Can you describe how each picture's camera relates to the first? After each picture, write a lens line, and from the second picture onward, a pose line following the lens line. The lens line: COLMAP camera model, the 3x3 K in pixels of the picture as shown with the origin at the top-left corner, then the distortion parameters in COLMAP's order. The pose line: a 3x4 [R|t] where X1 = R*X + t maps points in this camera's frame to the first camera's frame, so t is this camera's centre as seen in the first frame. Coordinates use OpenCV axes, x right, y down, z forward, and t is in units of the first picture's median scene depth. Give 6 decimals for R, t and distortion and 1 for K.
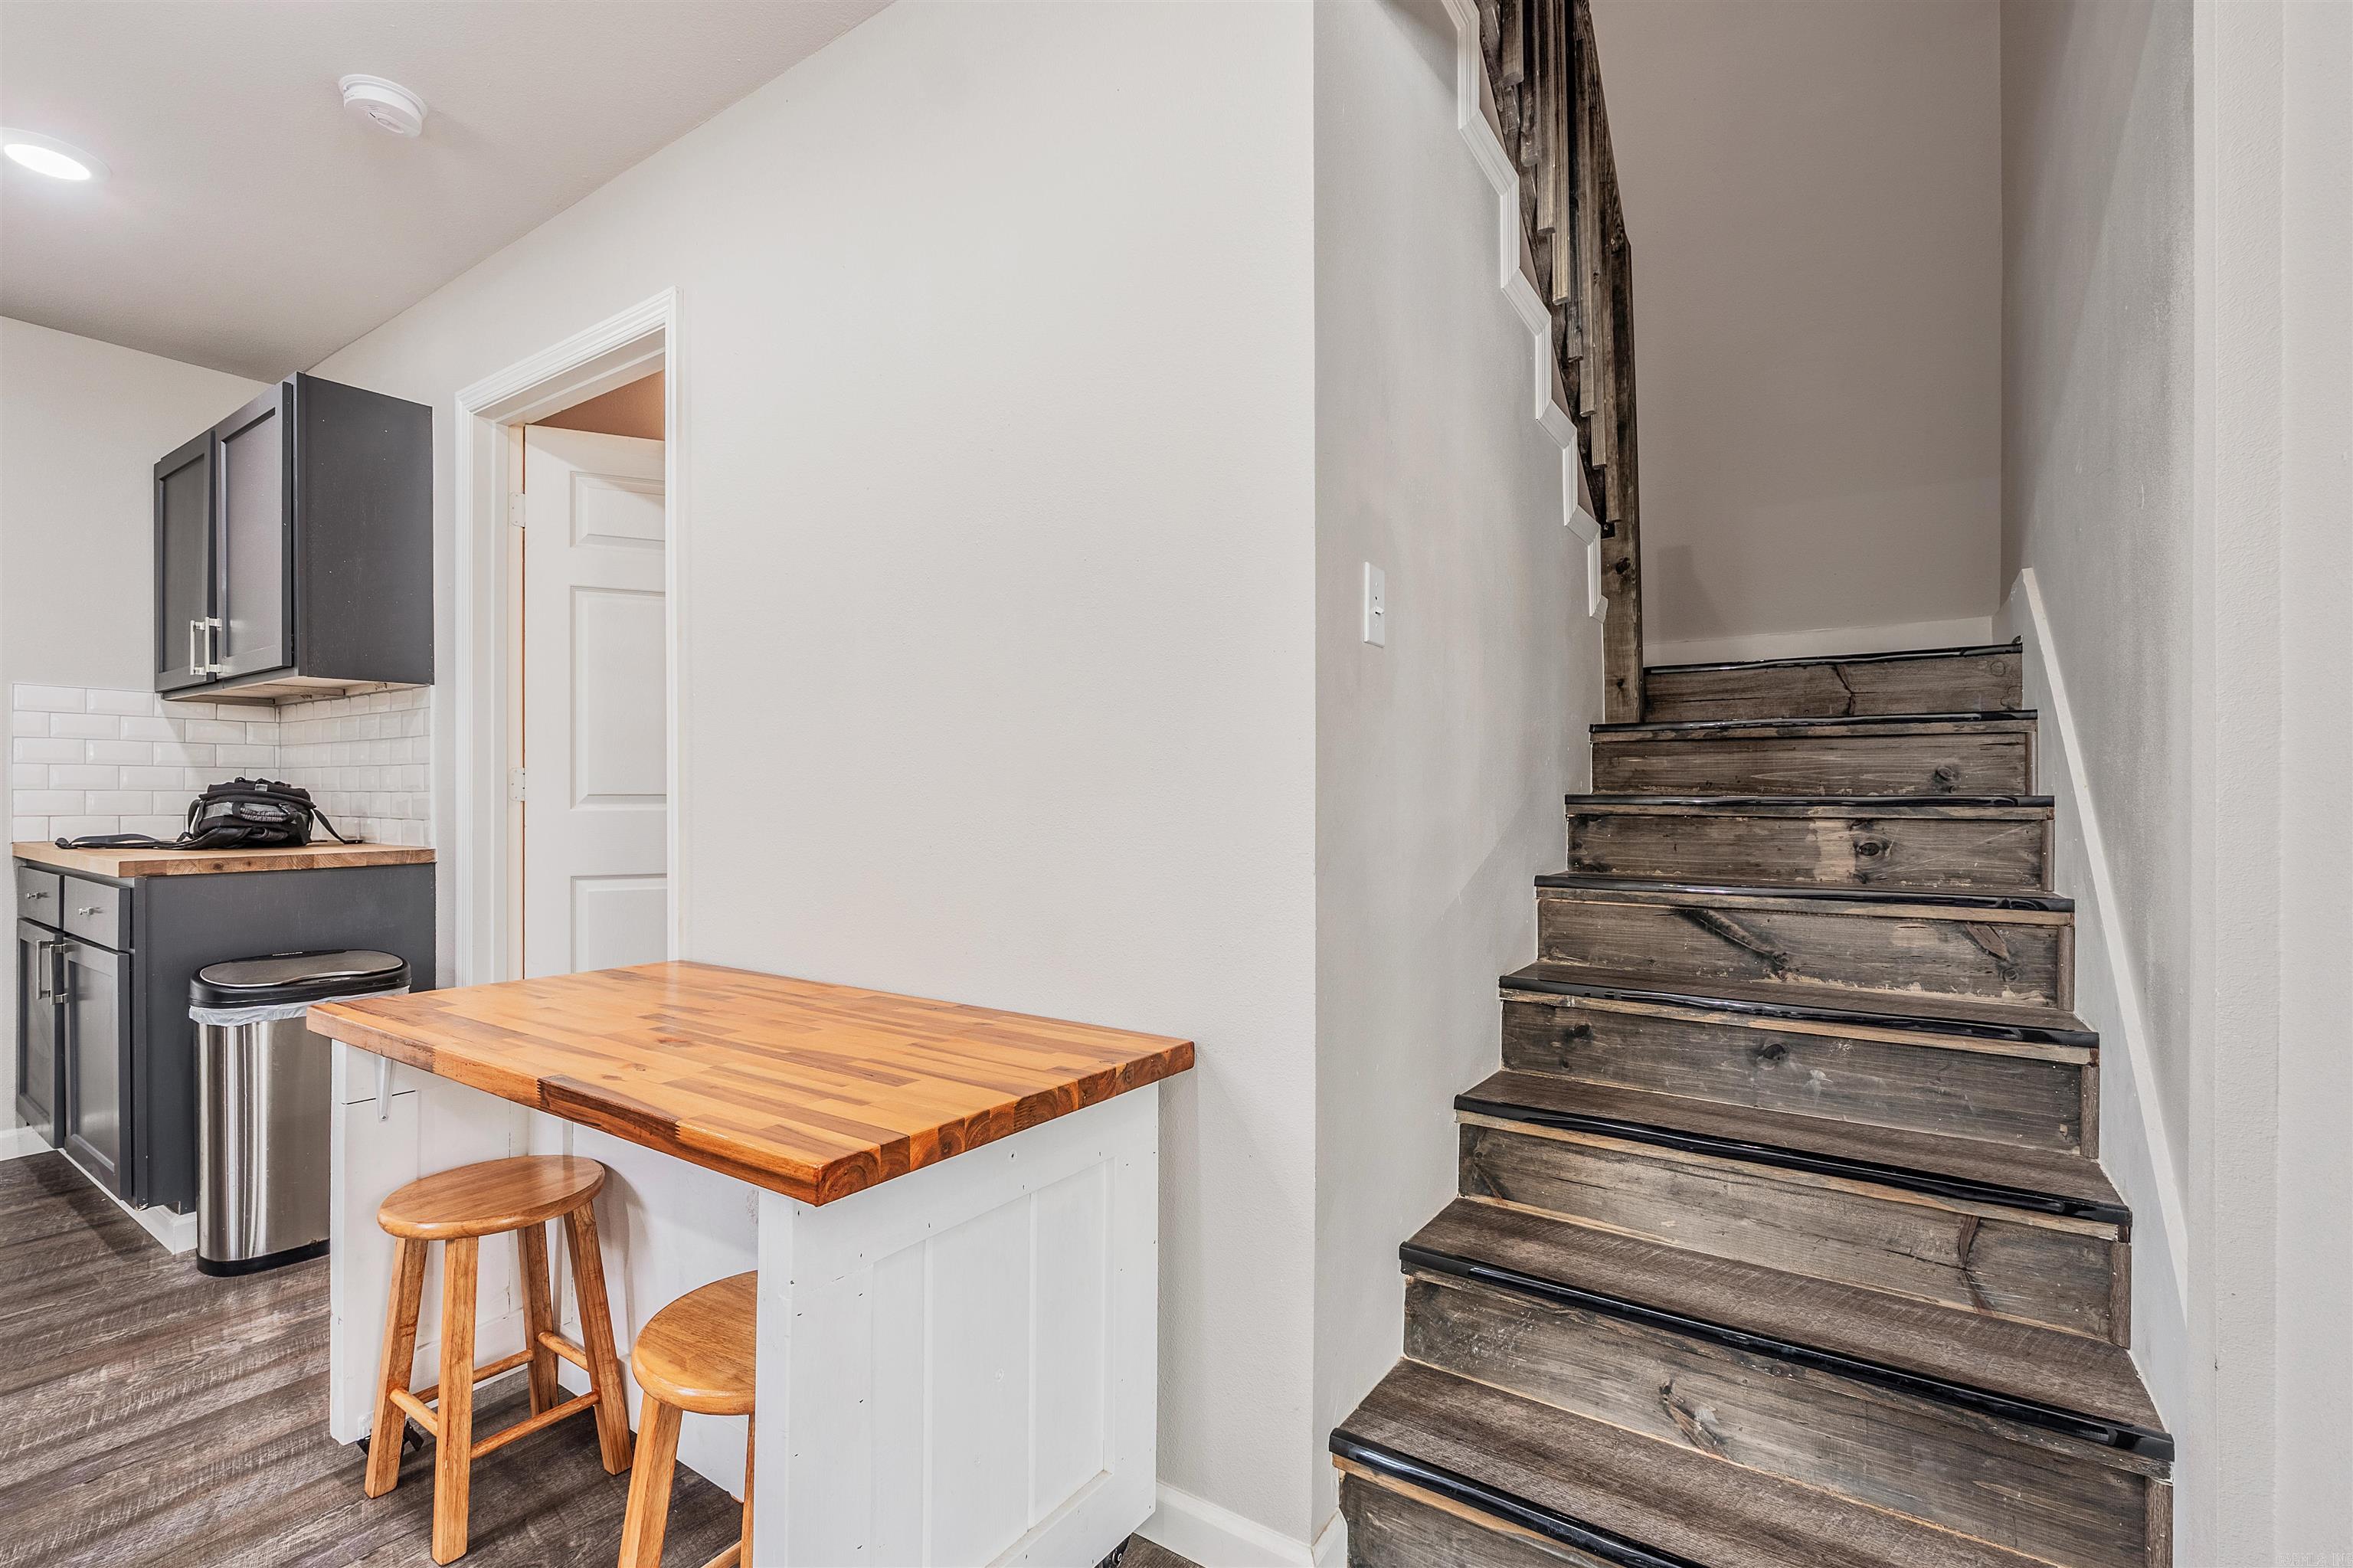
lens RADIAL K [[1026.7, 0, 1179.3], [0, 1026.7, 806.5], [0, 0, 1]] dist [-0.000425, -0.001094]
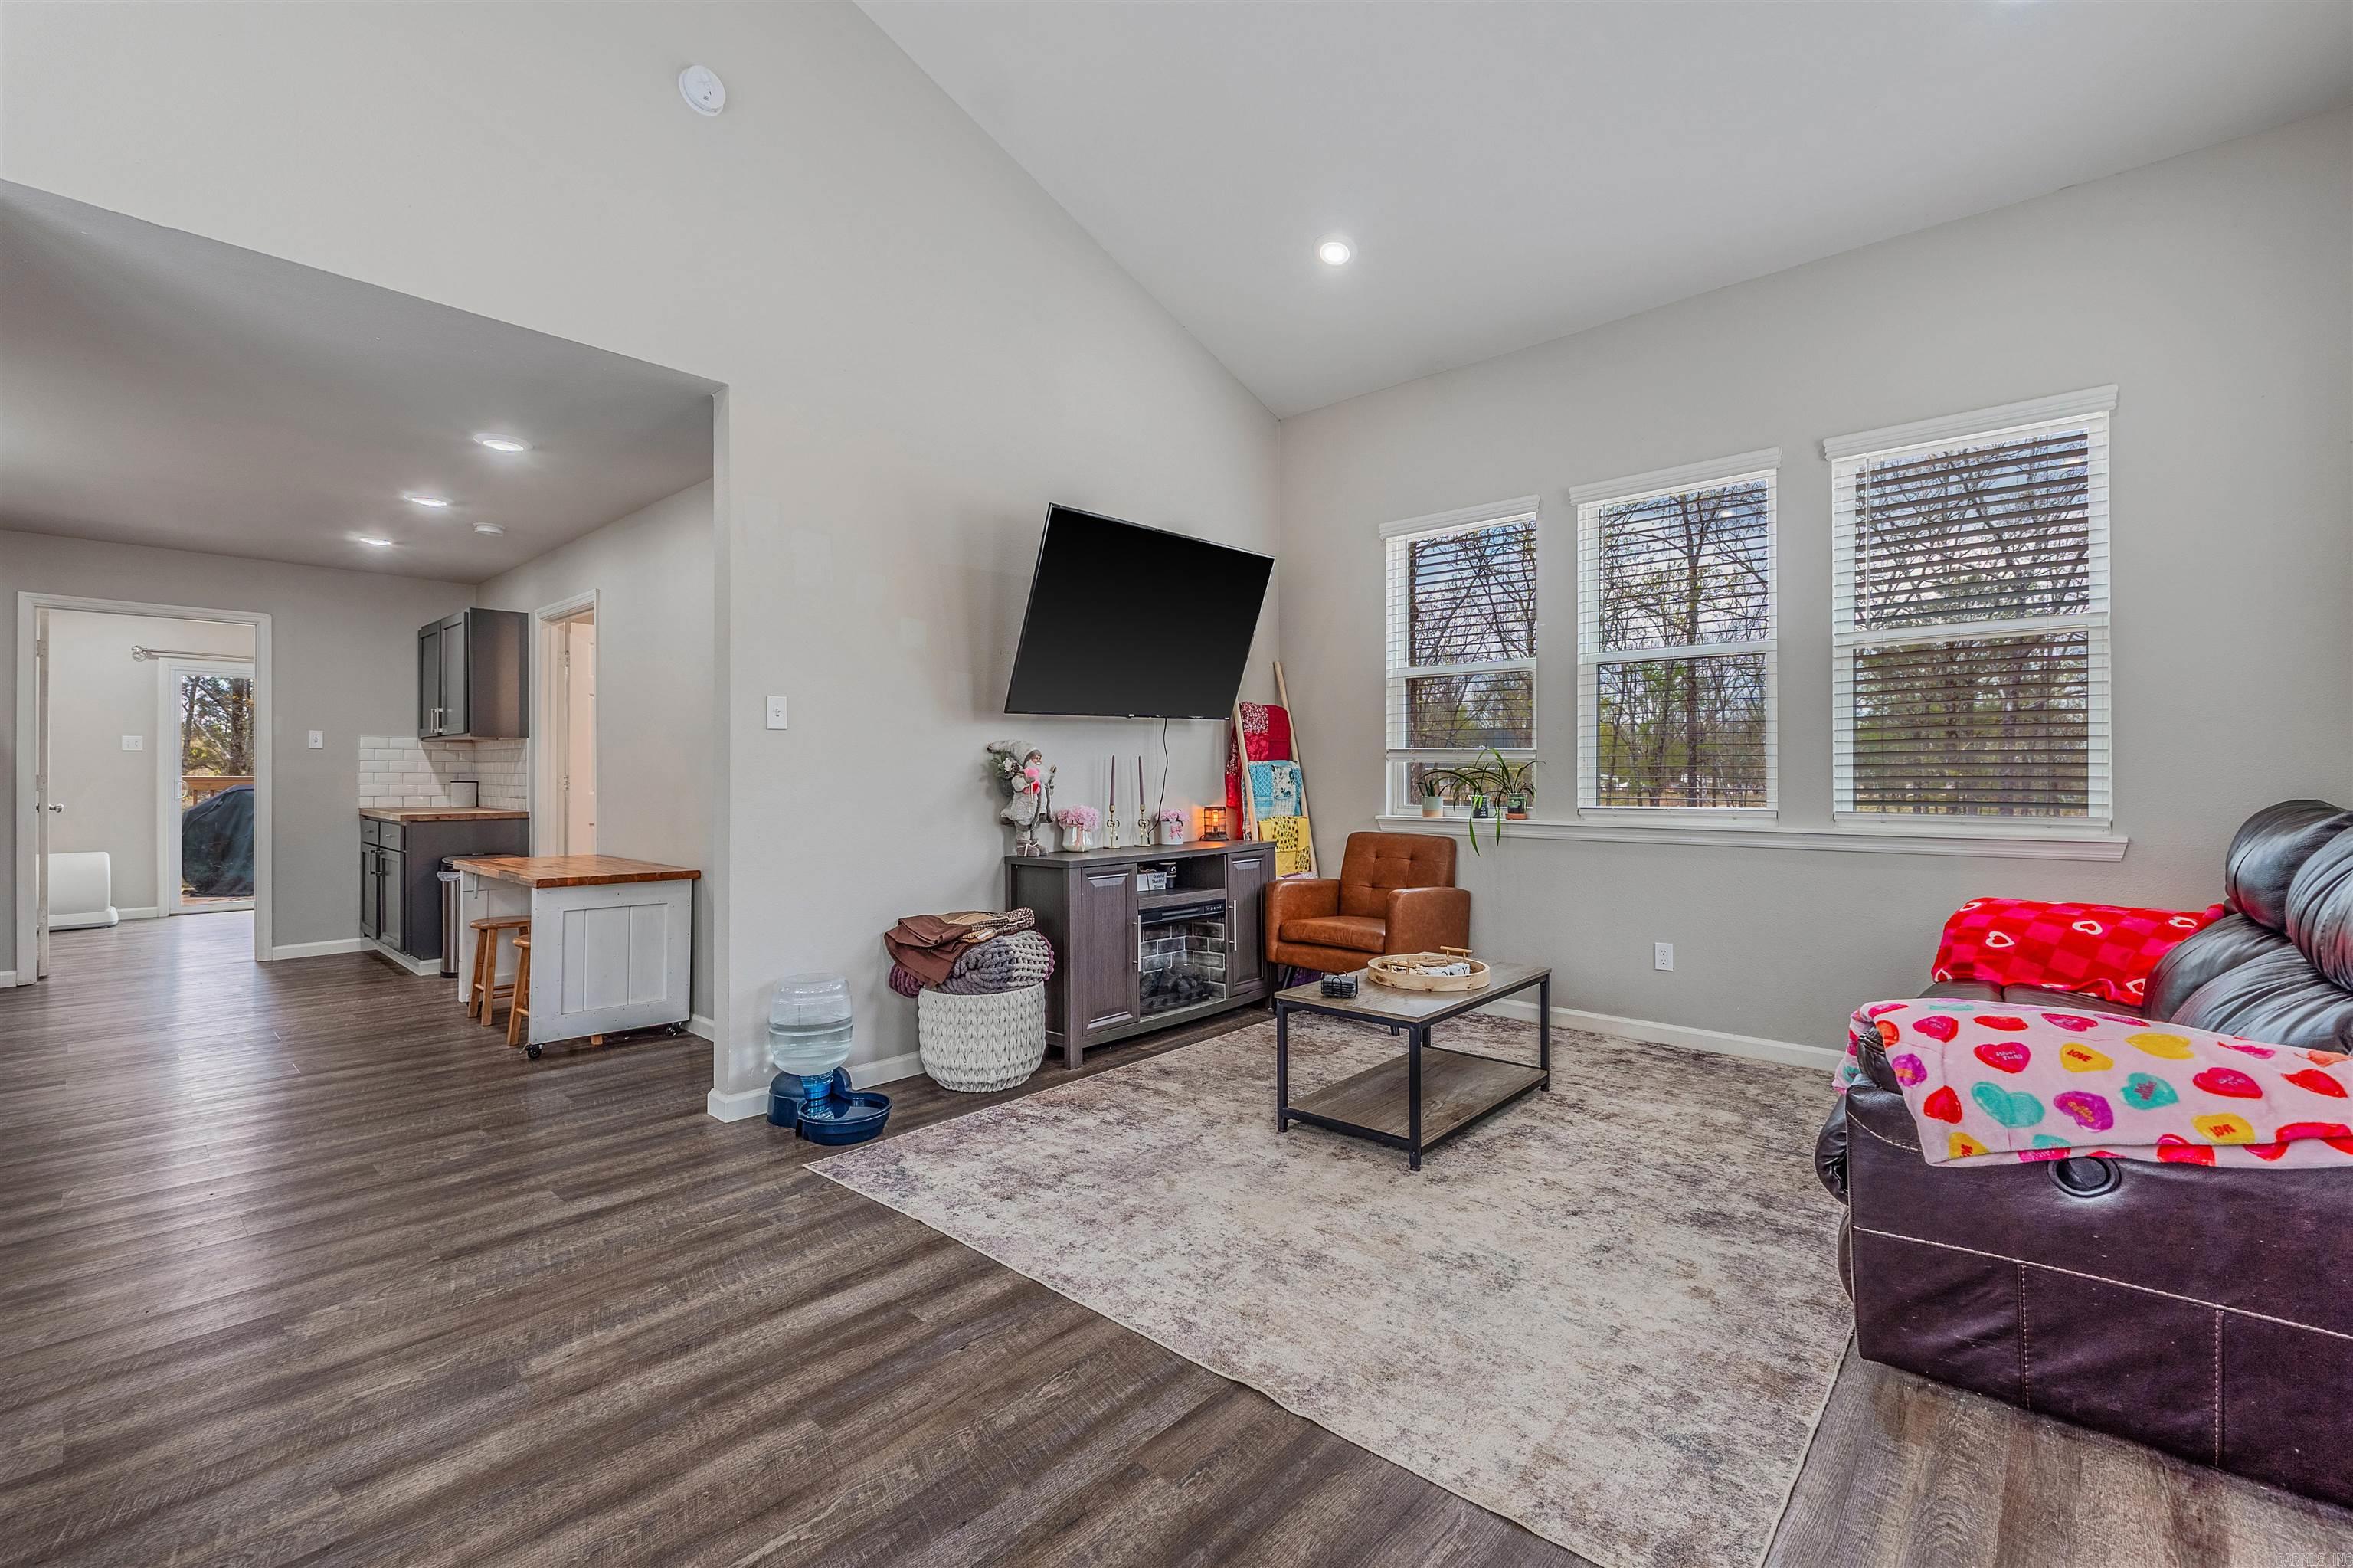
lens RADIAL K [[1026.7, 0, 1166.9], [0, 1026.7, 765.7], [0, 0, 1]] dist [-0.000425, -0.001094]
pose [[0.985877, -0.007692, -0.167292, 1.009410], [0.004289, 0.999777, -0.020692, -0.003724], [0.167414, 0.019682, 0.985690, -0.950463]]
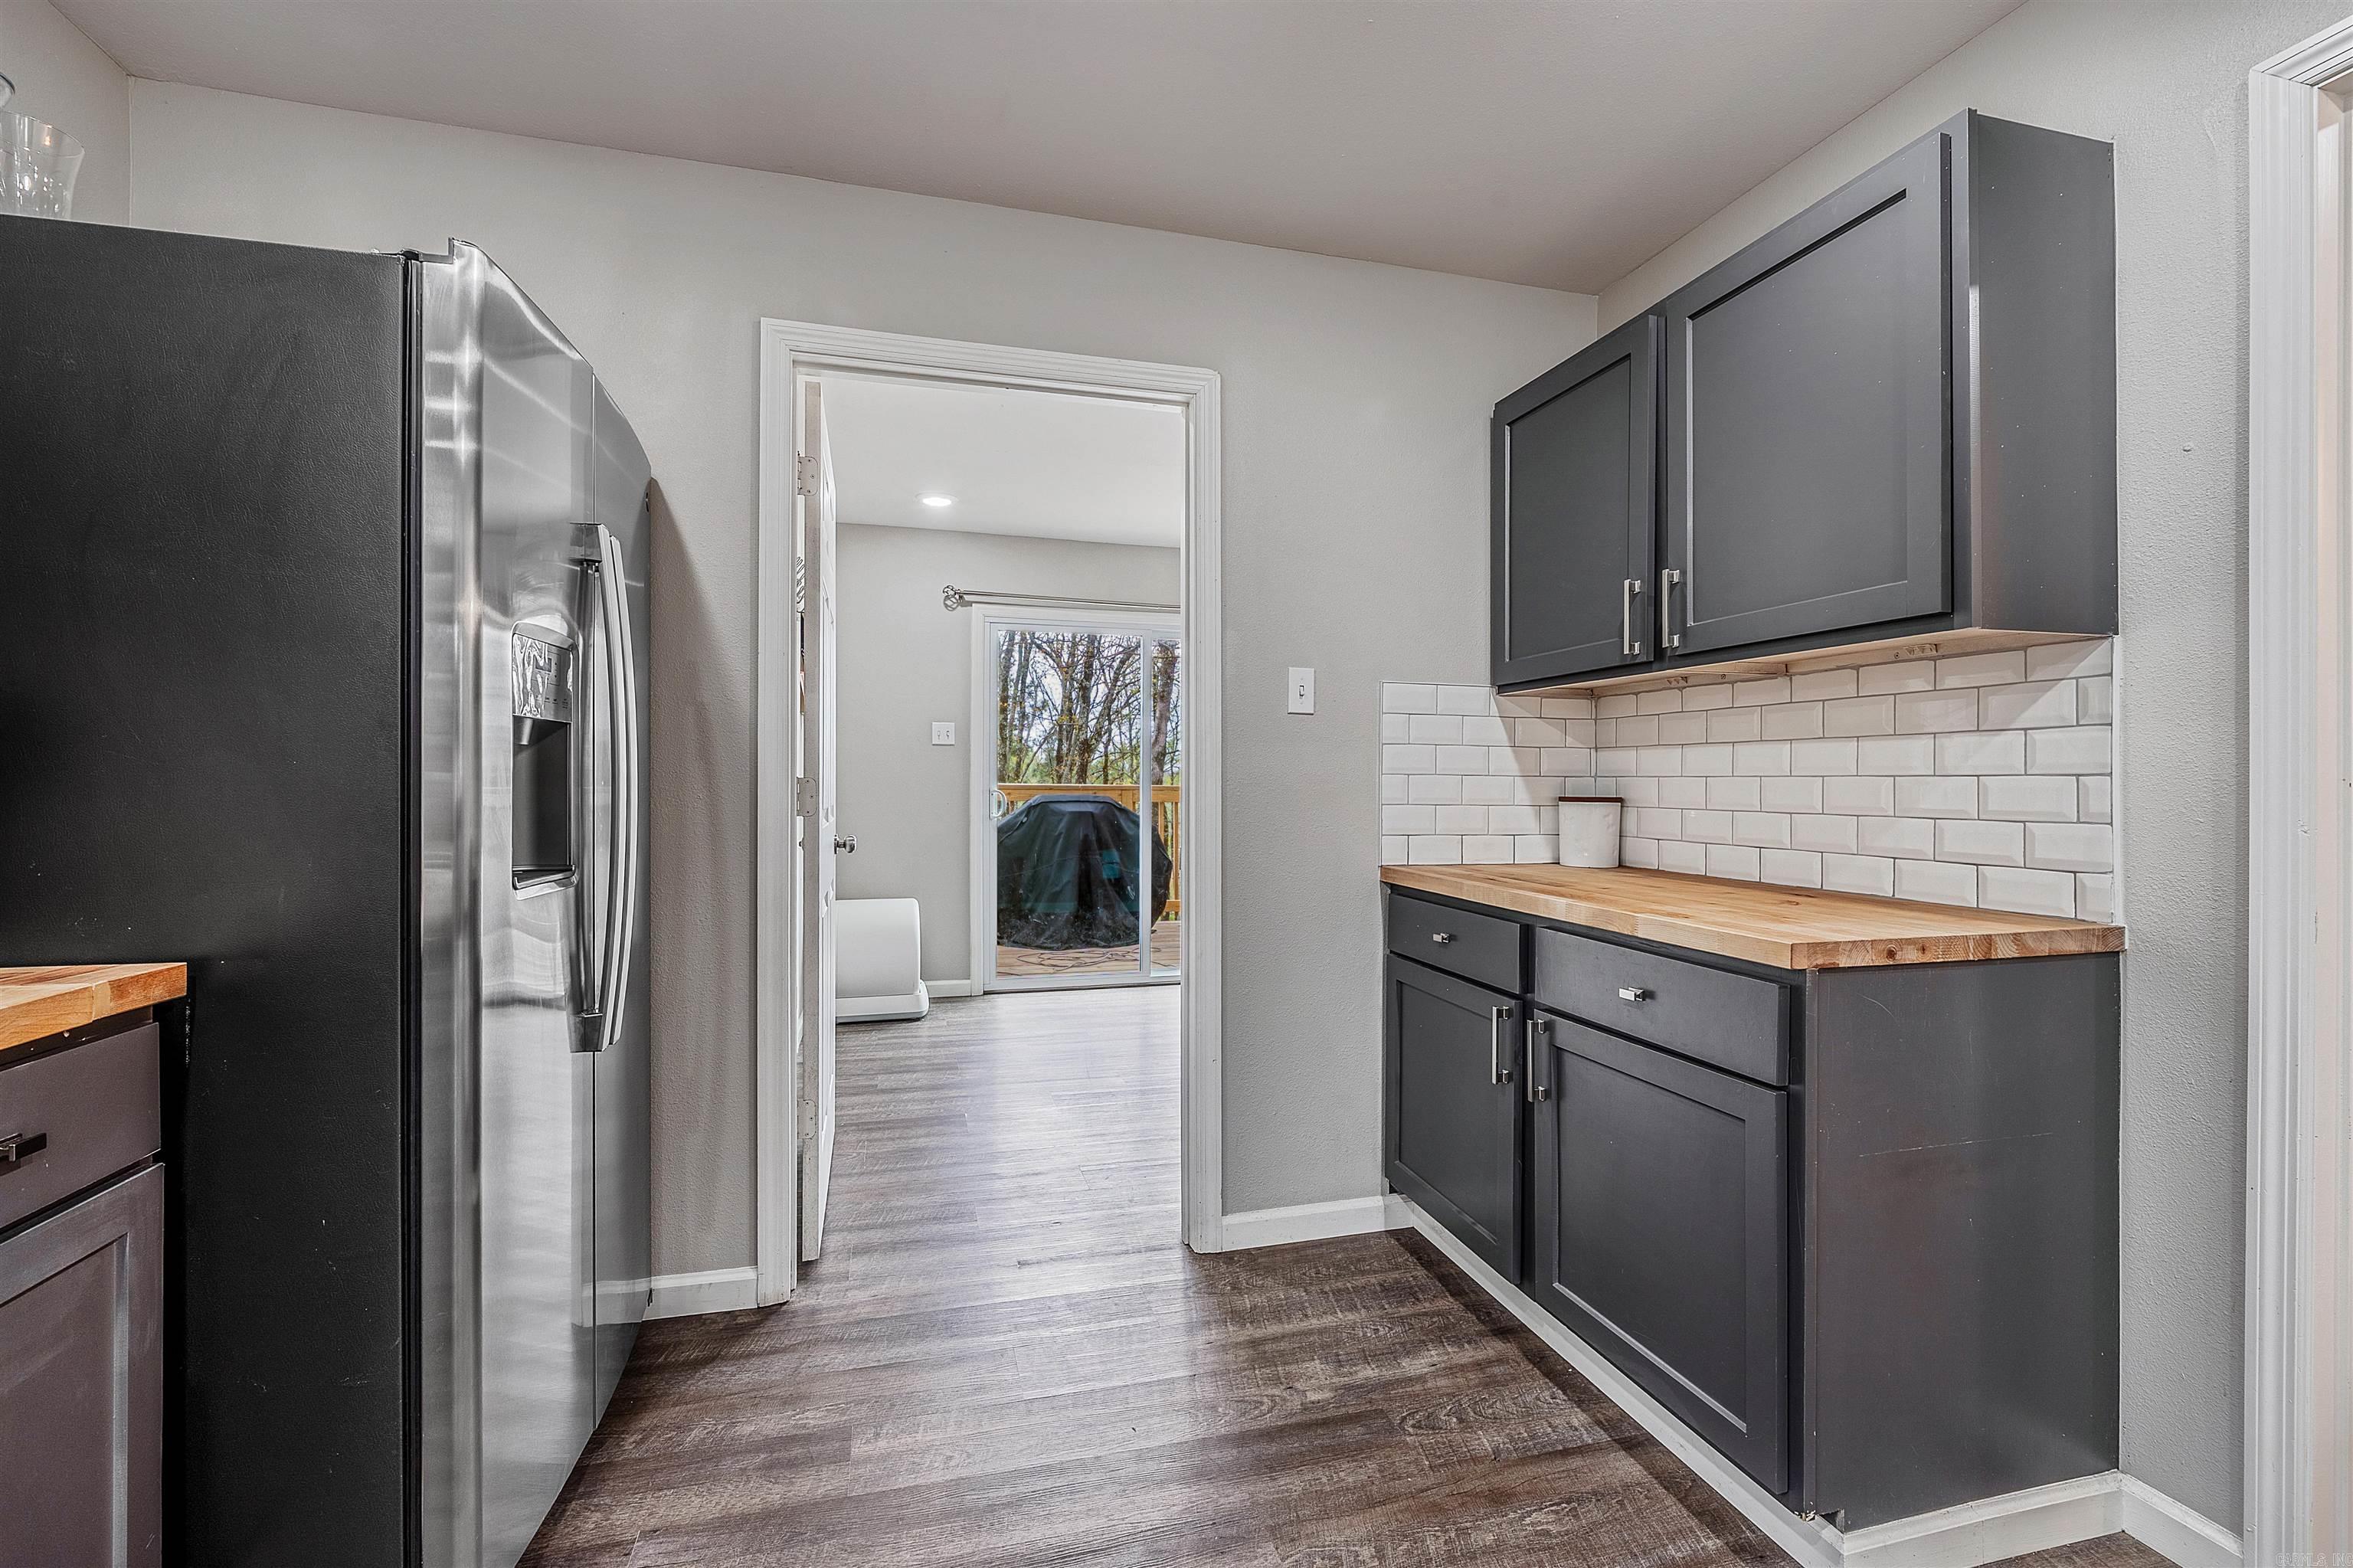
lens RADIAL K [[1026.7, 0, 1171.3], [0, 1026.7, 782.4], [0, 0, 1]] dist [-0.000425, -0.001094]
pose [[0.749092, -0.001341, -0.662464, -0.743949], [-0.008444, 0.999897, -0.011572, -0.025879], [0.662412, 0.014263, 0.749004, 0.243628]]
